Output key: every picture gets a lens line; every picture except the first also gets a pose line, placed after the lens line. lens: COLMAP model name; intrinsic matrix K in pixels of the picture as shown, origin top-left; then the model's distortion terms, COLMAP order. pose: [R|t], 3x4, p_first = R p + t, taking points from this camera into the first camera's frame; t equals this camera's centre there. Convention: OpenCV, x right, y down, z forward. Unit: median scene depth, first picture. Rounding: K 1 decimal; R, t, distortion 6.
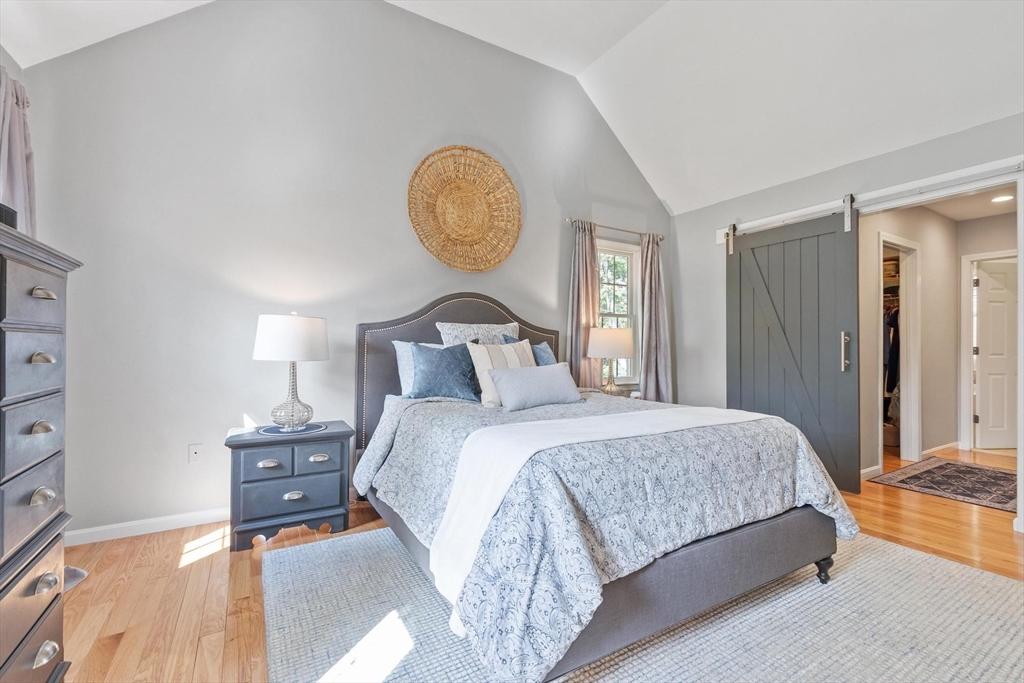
lens RADIAL K [[449.2, 0, 507.0], [0, 449.2, 340.8], [0, 0, 1]] dist [0.000911, 0.000132]
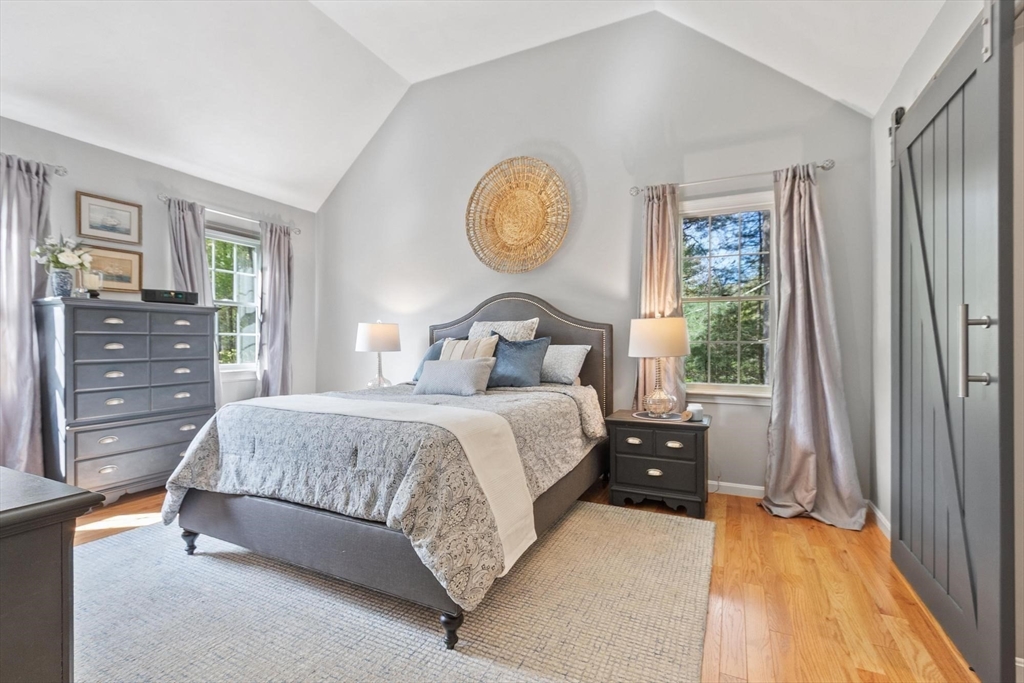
lens RADIAL K [[449.2, 0, 508.6], [0, 449.2, 343.9], [0, 0, 1]] dist [0.000911, 0.000132]
pose [[0.558756, 0.001188, -0.829331, 0.851057], [0.008730, 0.999935, 0.007314, 0.009340], [0.829286, -0.011327, 0.558710, 0.401268]]
